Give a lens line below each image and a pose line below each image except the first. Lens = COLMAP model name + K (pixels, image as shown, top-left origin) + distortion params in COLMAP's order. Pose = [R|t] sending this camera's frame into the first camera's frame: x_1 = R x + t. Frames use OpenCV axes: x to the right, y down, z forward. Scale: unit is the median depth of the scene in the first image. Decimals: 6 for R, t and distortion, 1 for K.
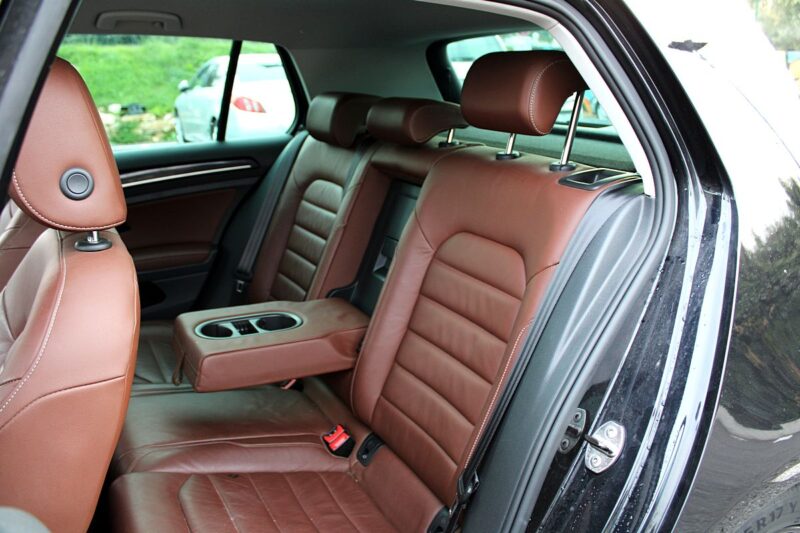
lens RADIAL K [[663.5, 0, 400.0], [0, 663.5, 269.7], [0, 0, 1]] dist [-0.146284, 0.087459]
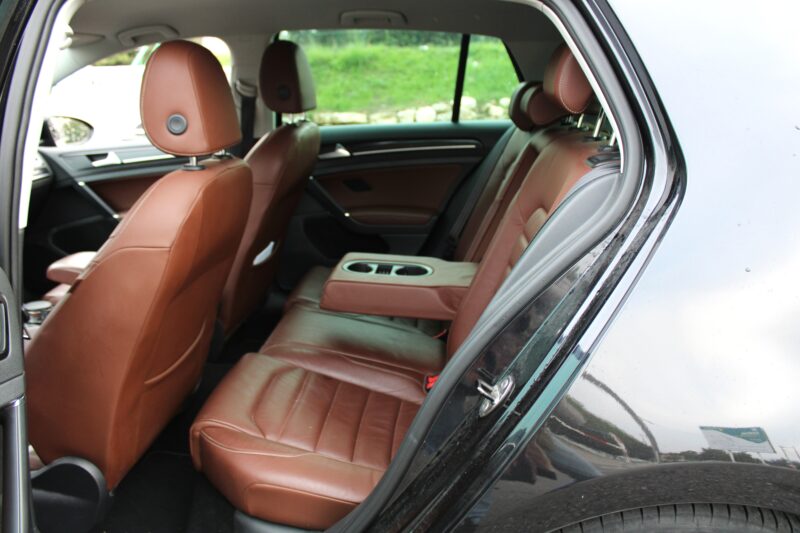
lens RADIAL K [[663.5, 0, 395.3], [0, 663.5, 263.0], [0, 0, 1]] dist [-0.146284, 0.087459]
pose [[0.817585, 0.158756, -0.553490, 0.344466], [-0.165269, 0.985495, 0.038541, 0.019518], [0.551581, 0.059964, 0.831963, 0.001544]]
